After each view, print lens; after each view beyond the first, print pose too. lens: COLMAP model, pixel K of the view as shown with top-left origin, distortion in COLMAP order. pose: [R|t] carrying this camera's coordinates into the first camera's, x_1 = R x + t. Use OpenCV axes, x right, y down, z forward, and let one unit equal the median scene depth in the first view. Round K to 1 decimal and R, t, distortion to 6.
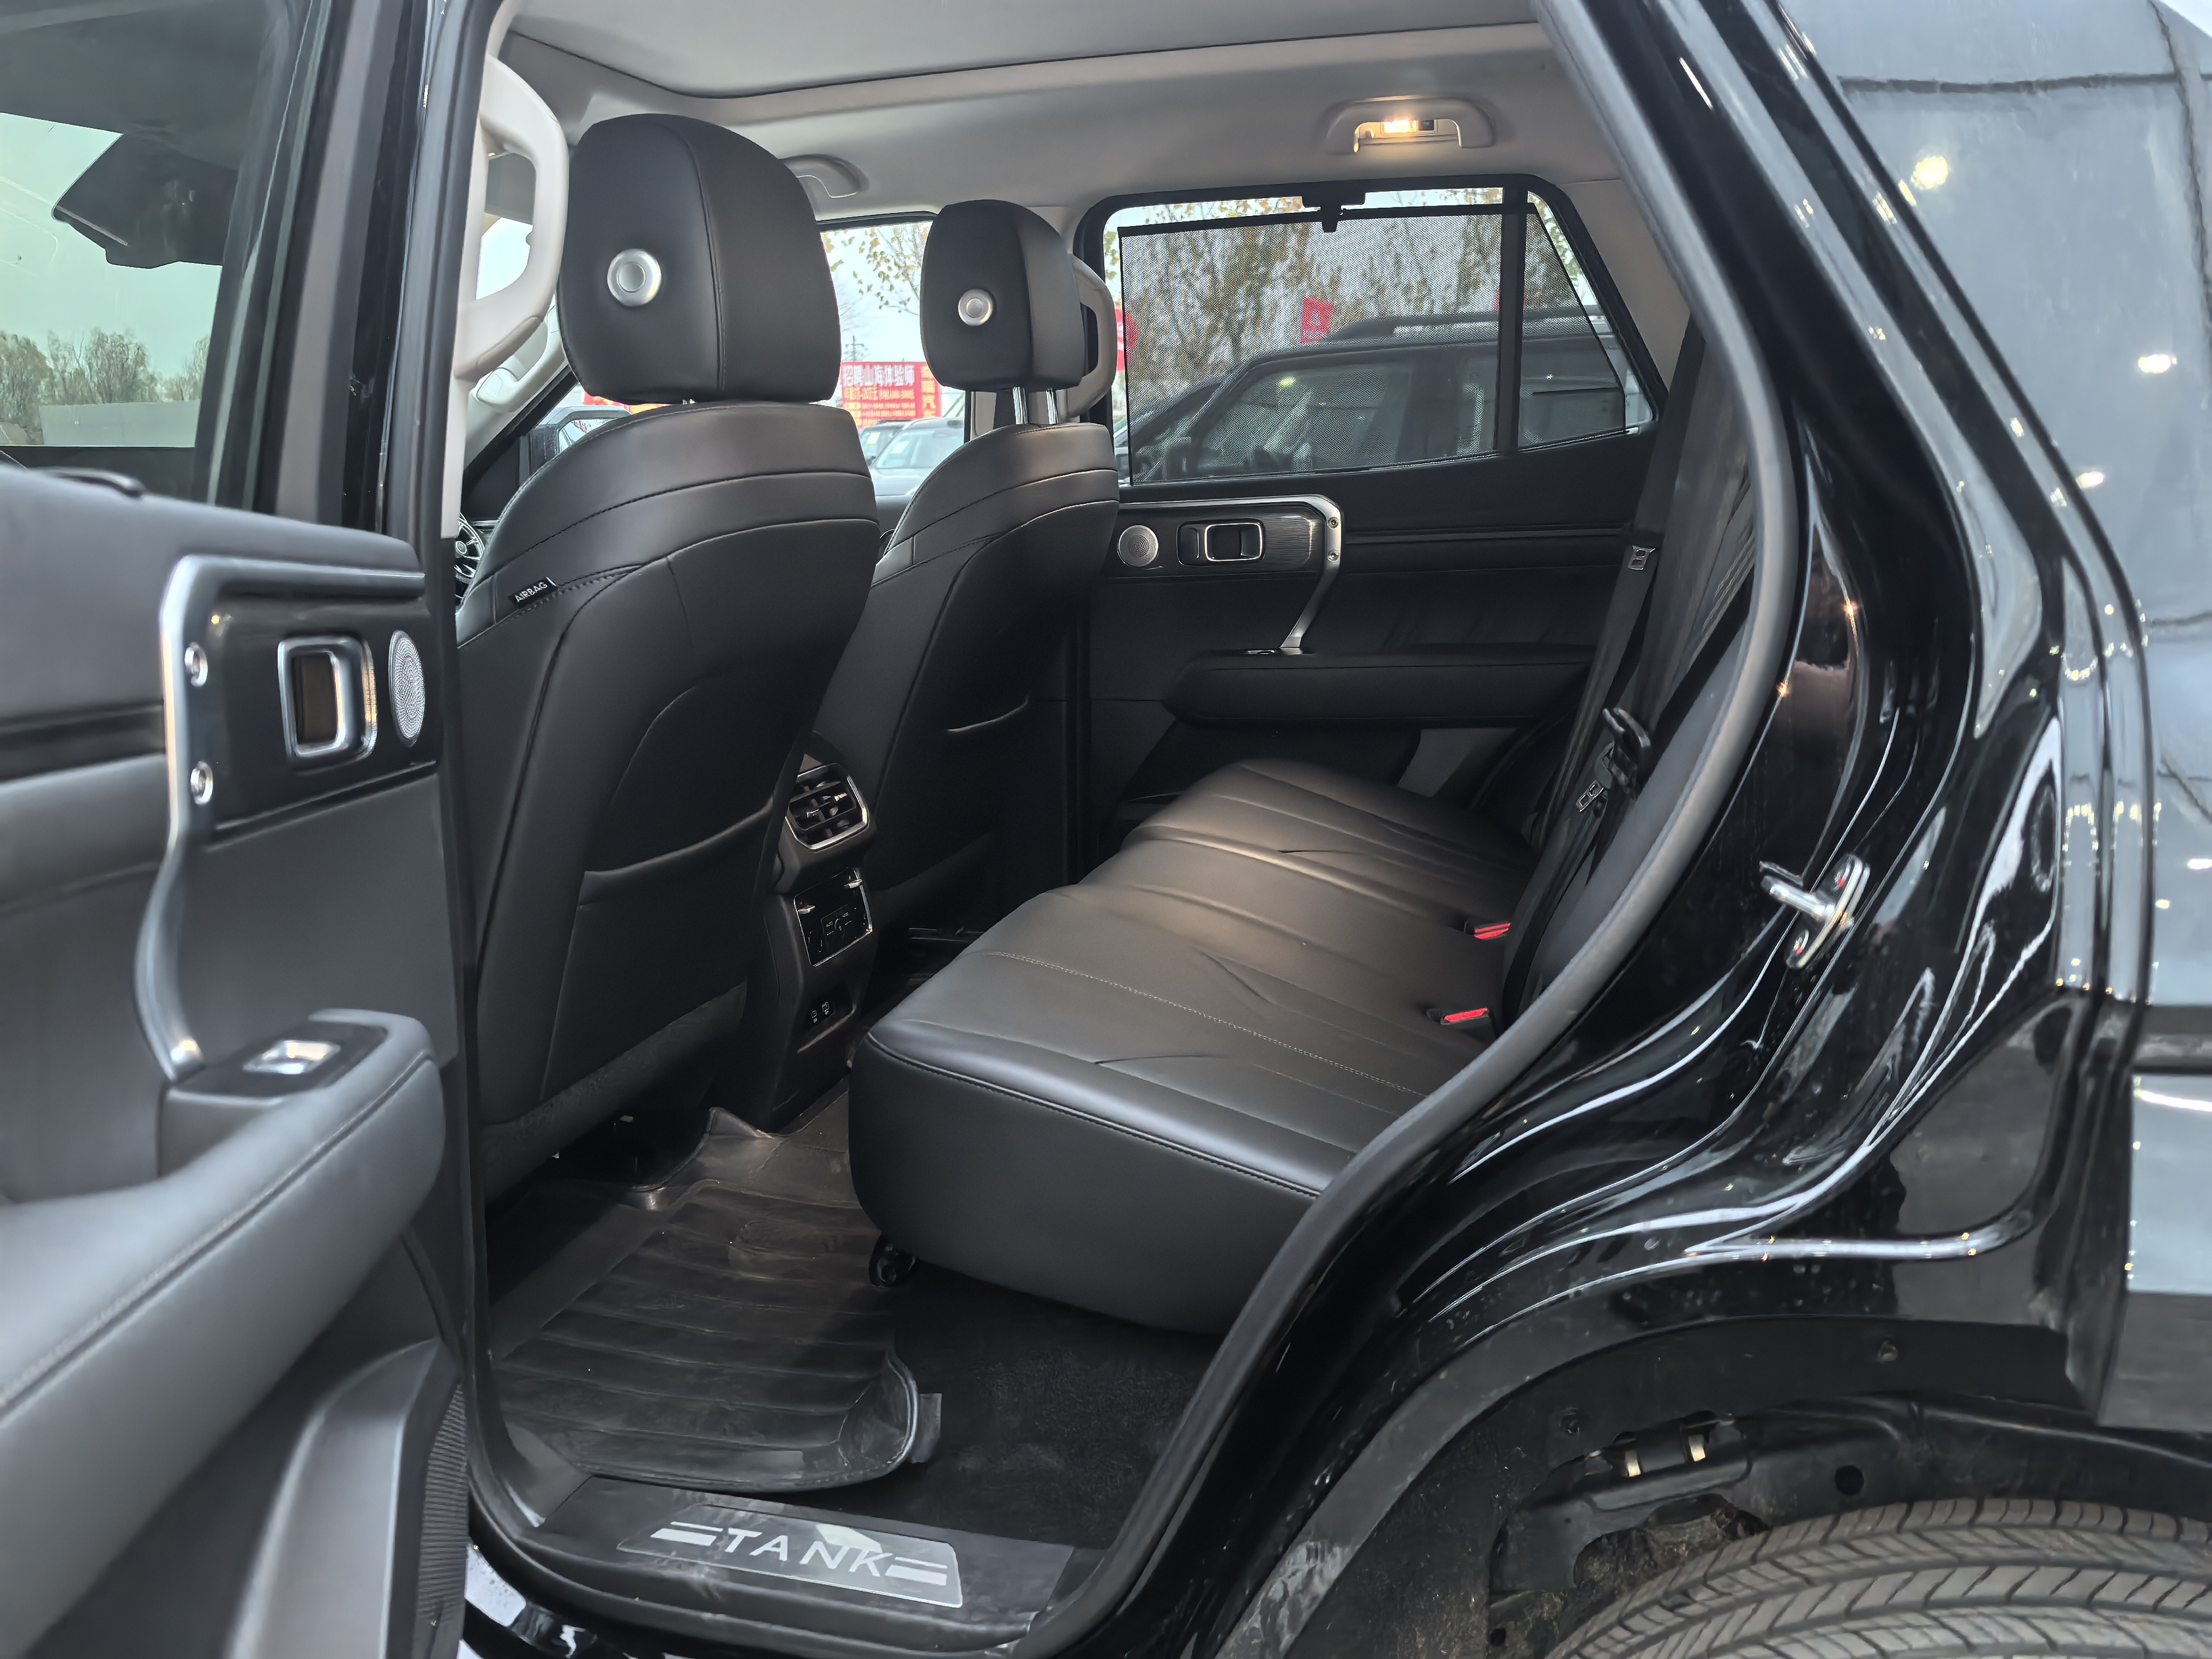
lens RADIAL K [[1716.1, 0, 1094.6], [0, 1716.1, 880.5], [0, 0, 1]] dist [0.001205, -0.003682]
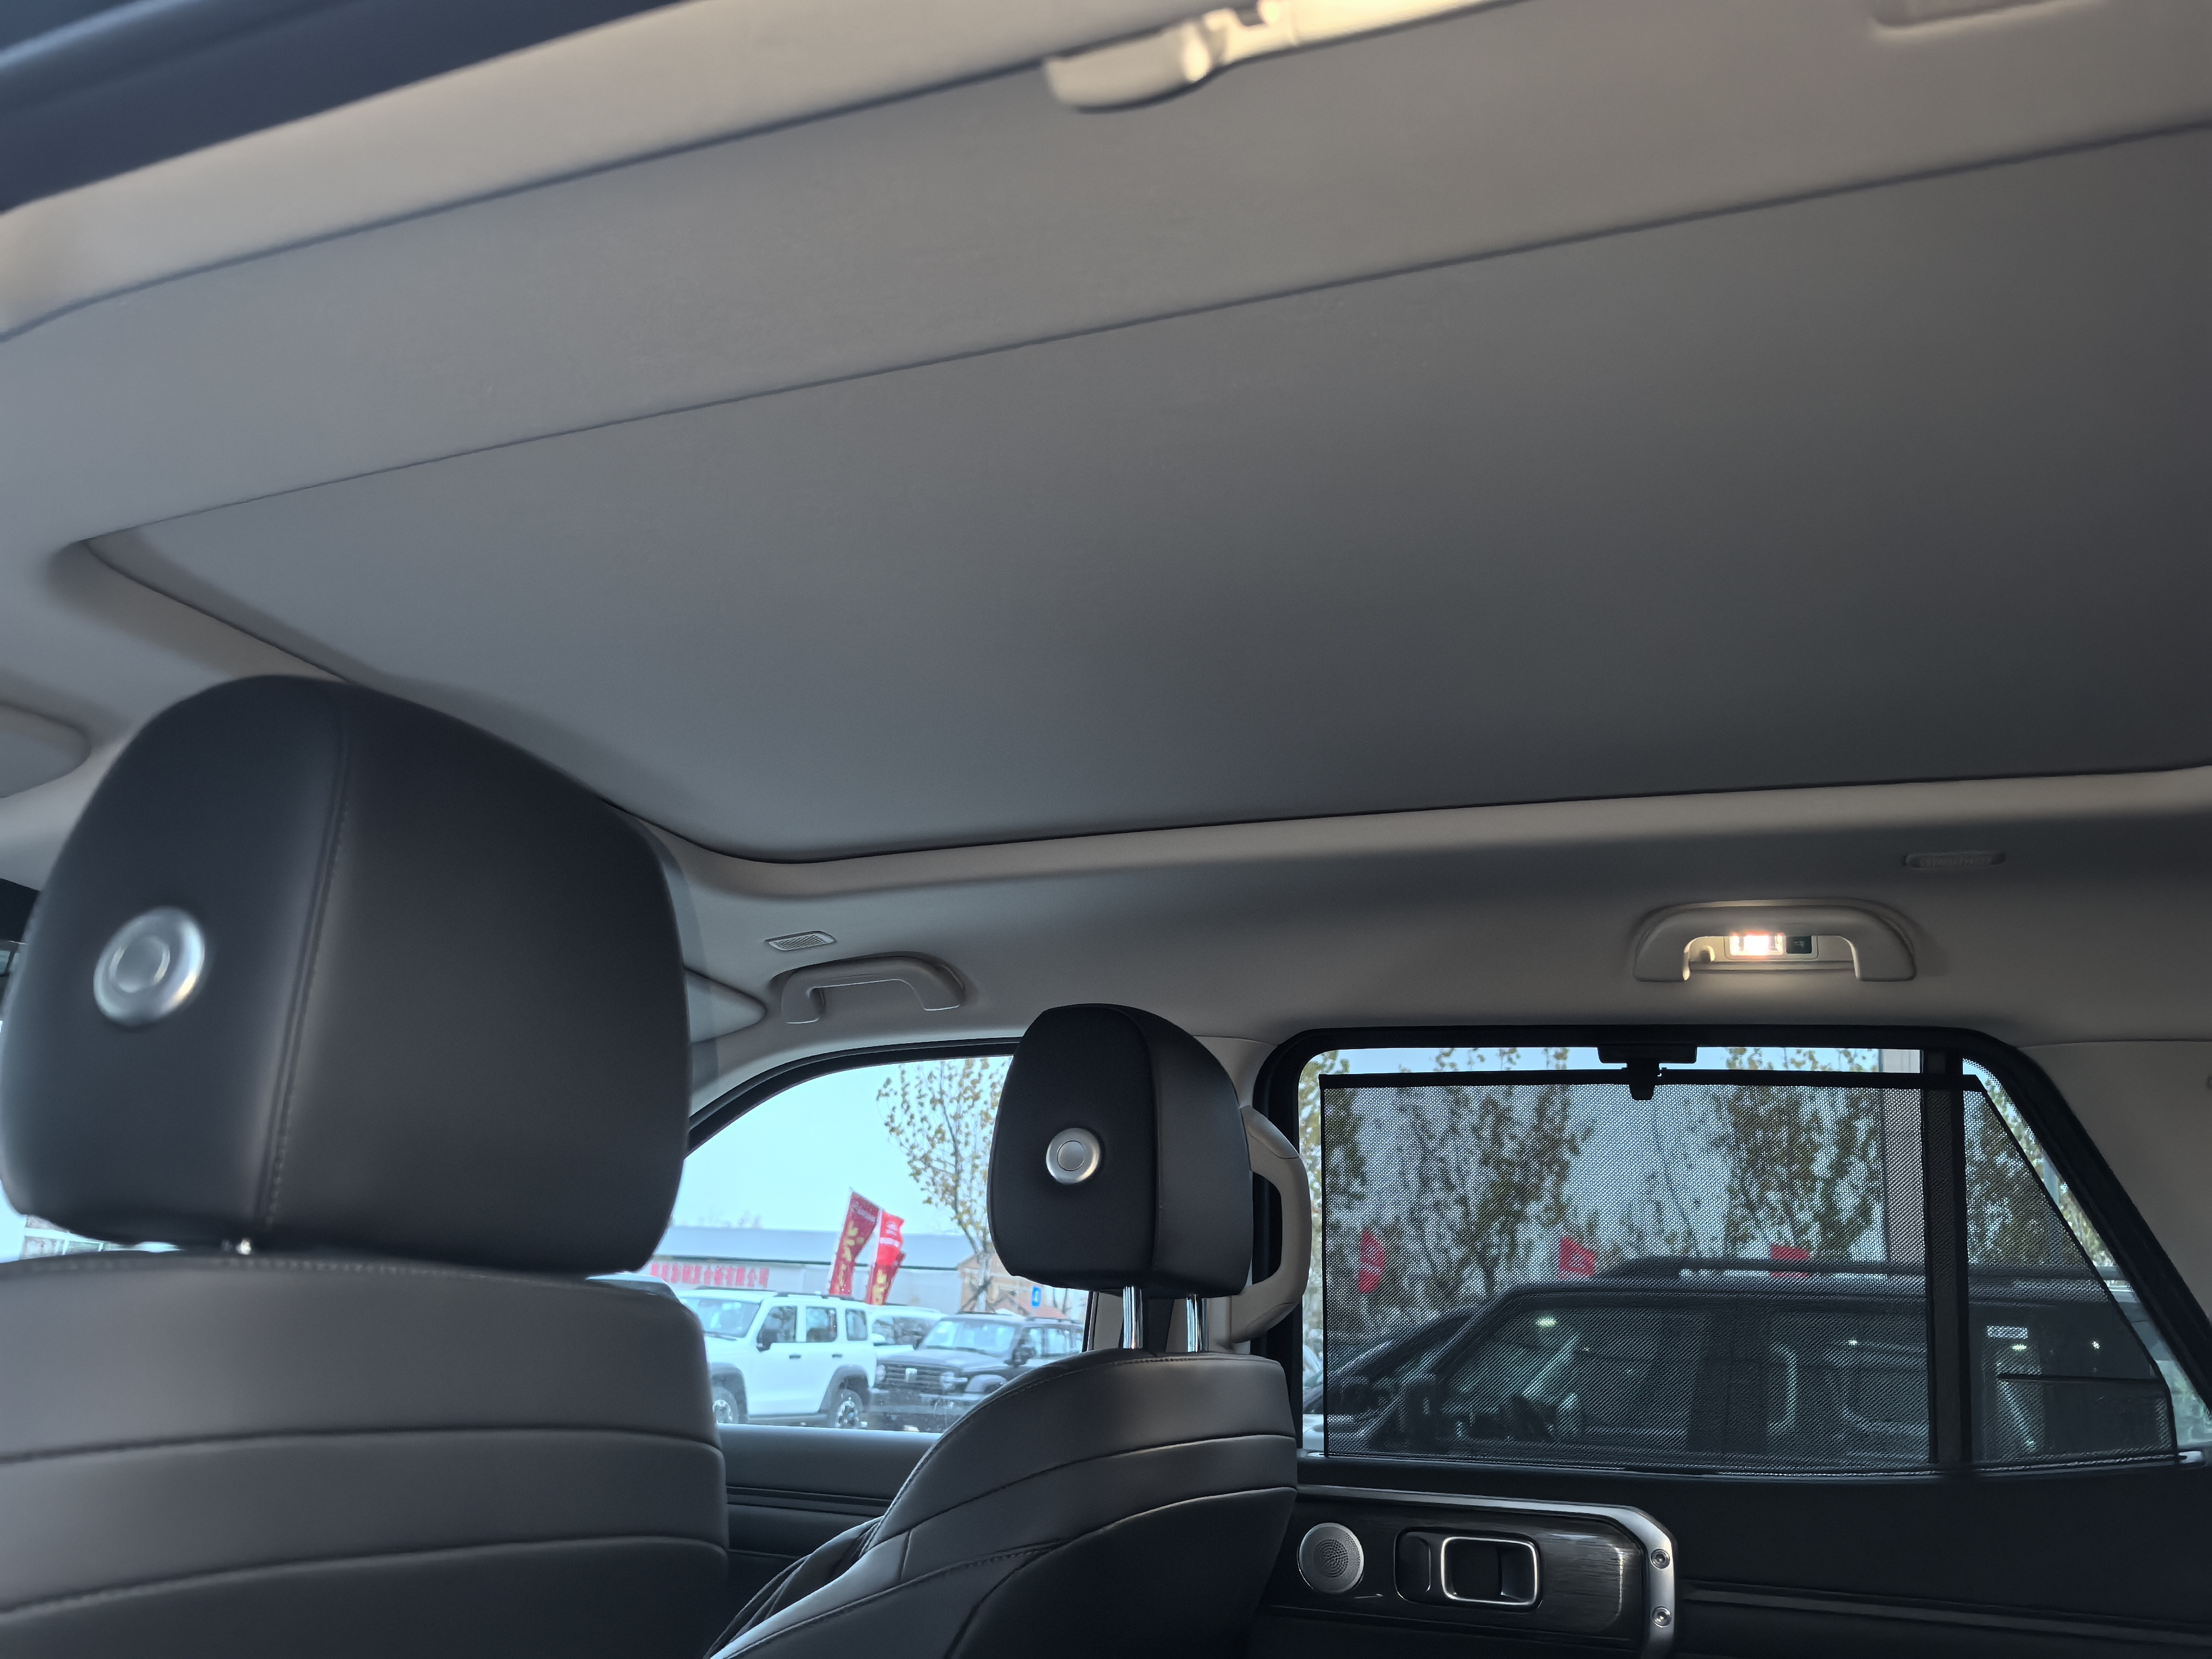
lens RADIAL K [[1716.1, 0, 1094.6], [0, 1716.1, 880.5], [0, 0, 1]] dist [0.001205, -0.003682]
pose [[0.986607, 0.049040, -0.155569, 0.025342], [-0.119752, 0.865337, -0.486674, -0.095513], [0.110754, 0.498786, 0.859620, 0.336446]]
